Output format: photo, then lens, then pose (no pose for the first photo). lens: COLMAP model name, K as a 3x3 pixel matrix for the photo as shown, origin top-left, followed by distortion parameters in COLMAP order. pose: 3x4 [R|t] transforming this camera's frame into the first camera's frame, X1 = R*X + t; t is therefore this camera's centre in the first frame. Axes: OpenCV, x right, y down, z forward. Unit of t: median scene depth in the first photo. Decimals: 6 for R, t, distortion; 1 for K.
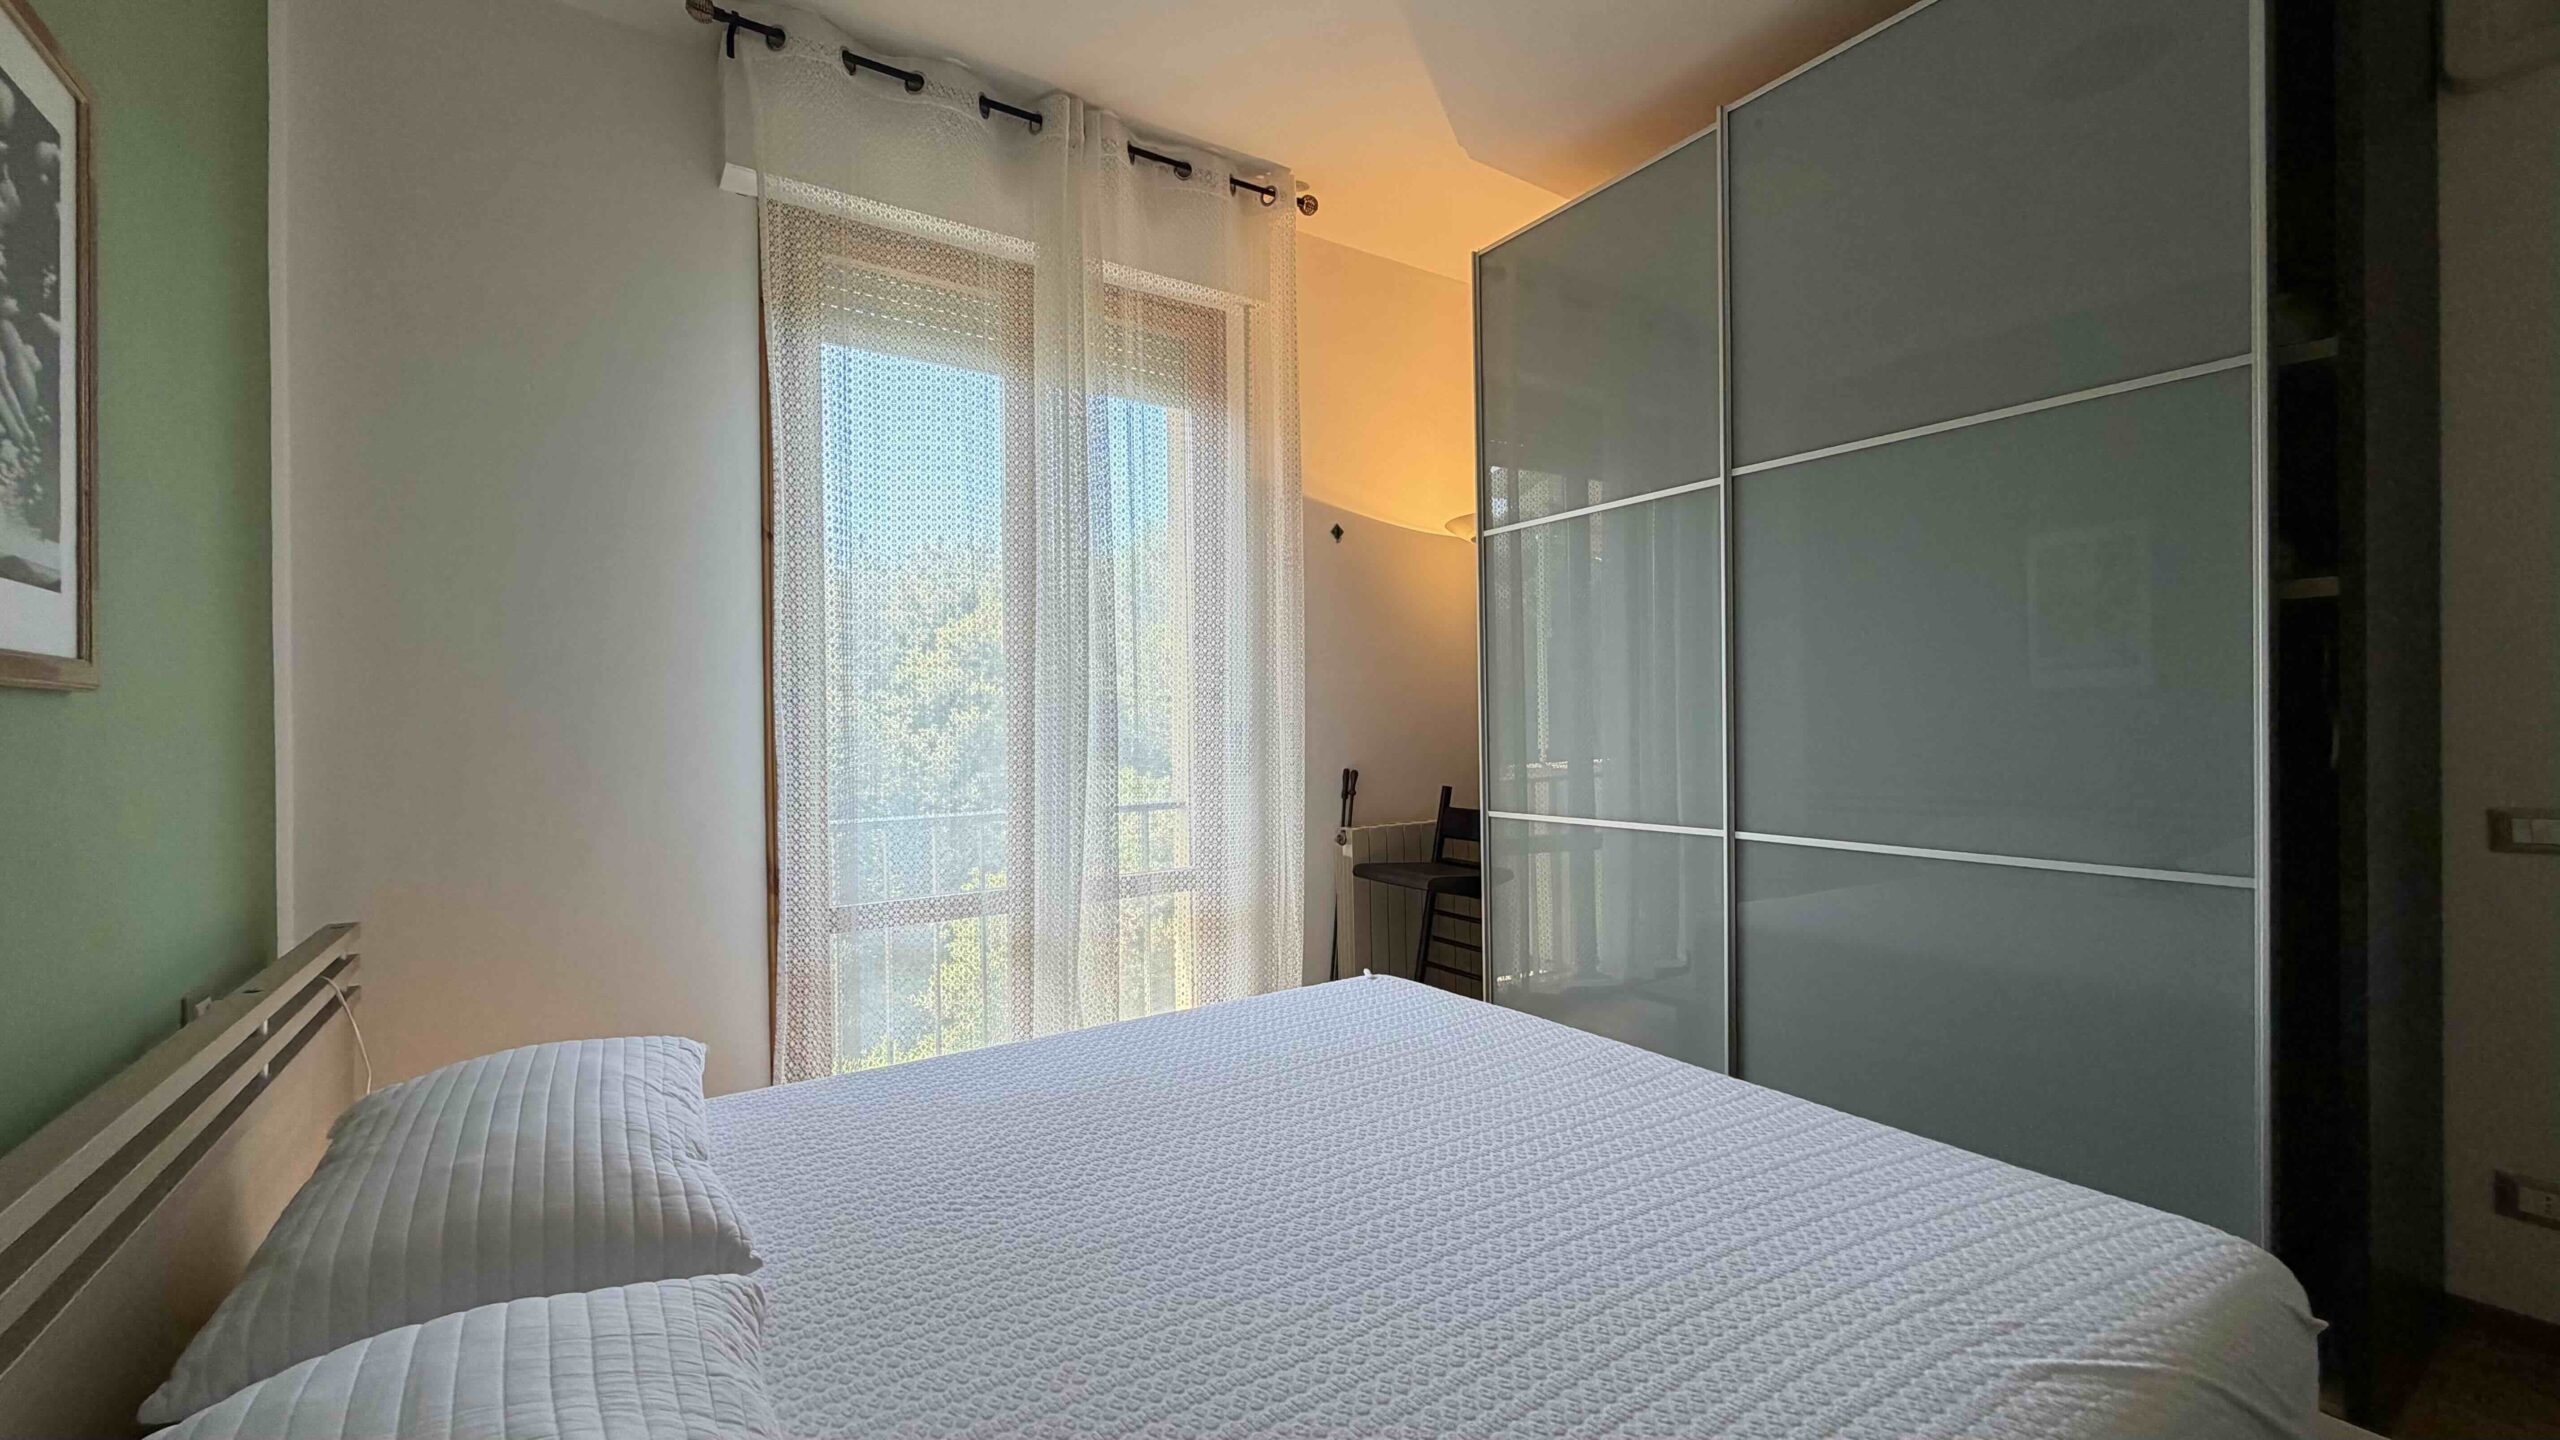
lens RADIAL K [[1018.8, 0, 1275.6], [0, 1018.8, 716.4], [0, 0, 1]] dist [-0.002312, 0.001306]
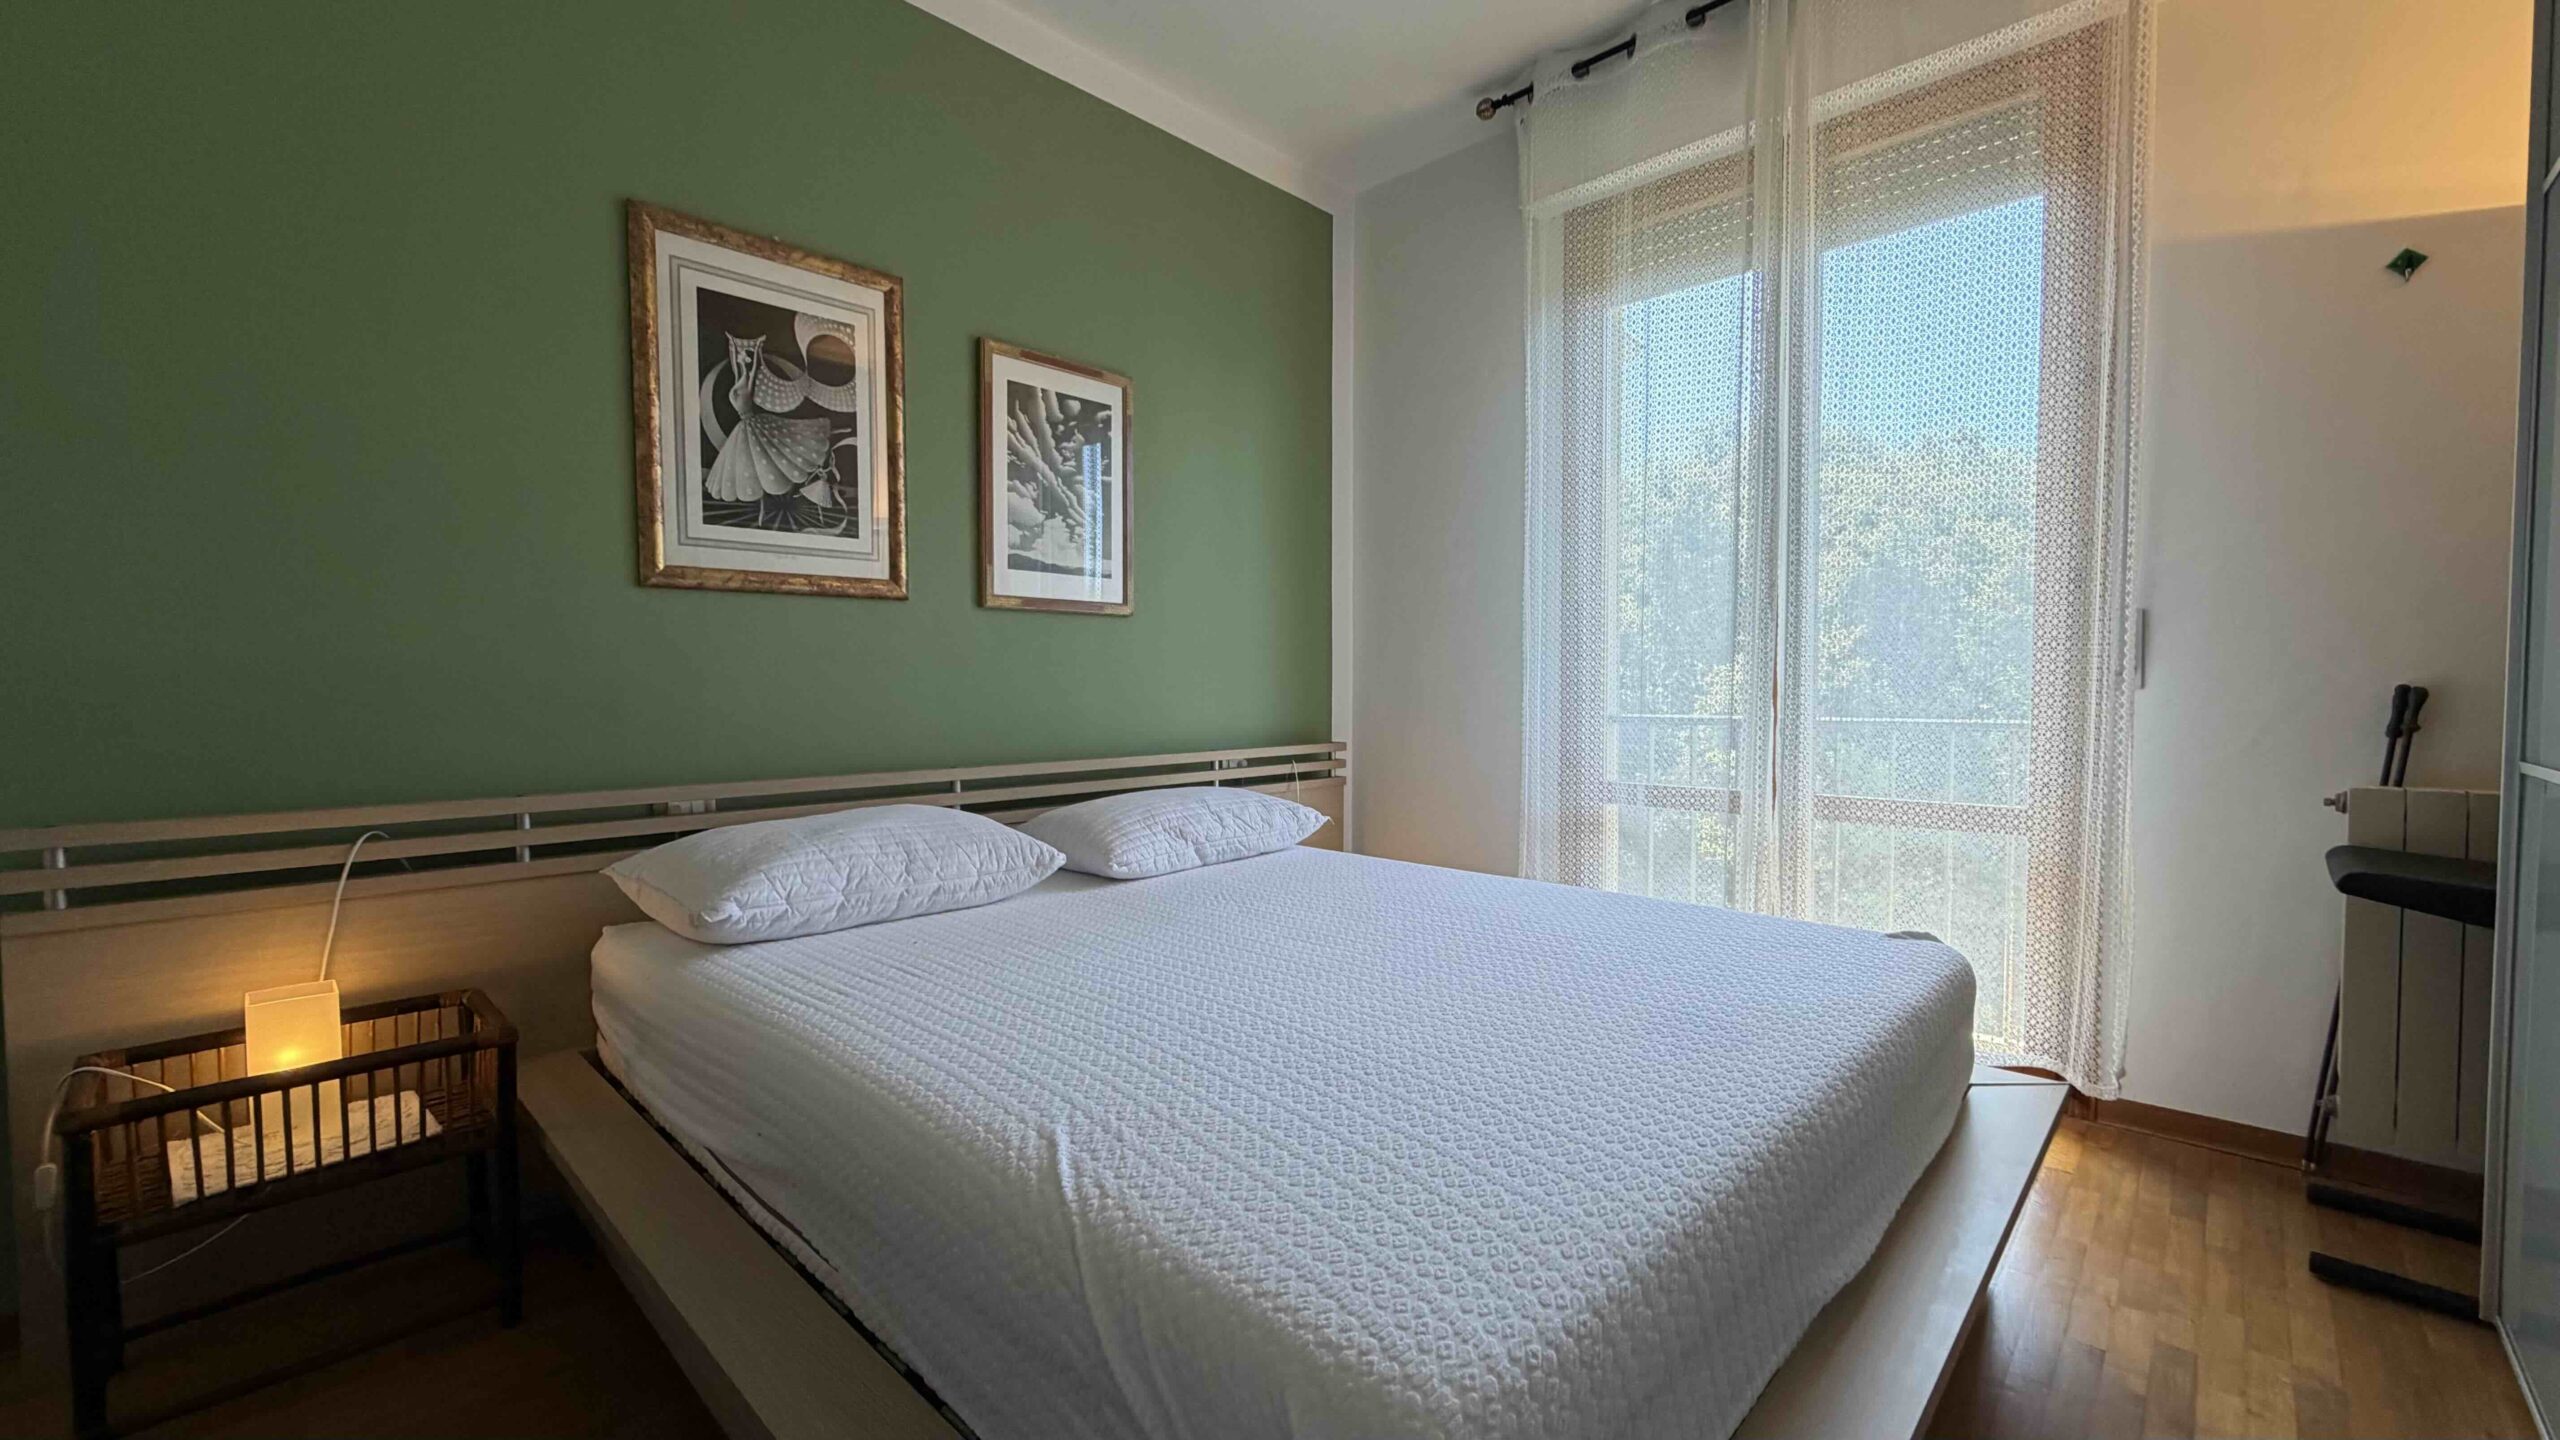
lens RADIAL K [[1018.8, 0, 1274.7], [0, 1018.8, 723.1], [0, 0, 1]] dist [-0.002312, 0.001306]
pose [[0.213173, 0.047067, -0.975880, 0.641537], [0.007008, 0.998740, 0.049701, 0.052405], [0.976989, -0.017434, 0.212575, 0.352020]]
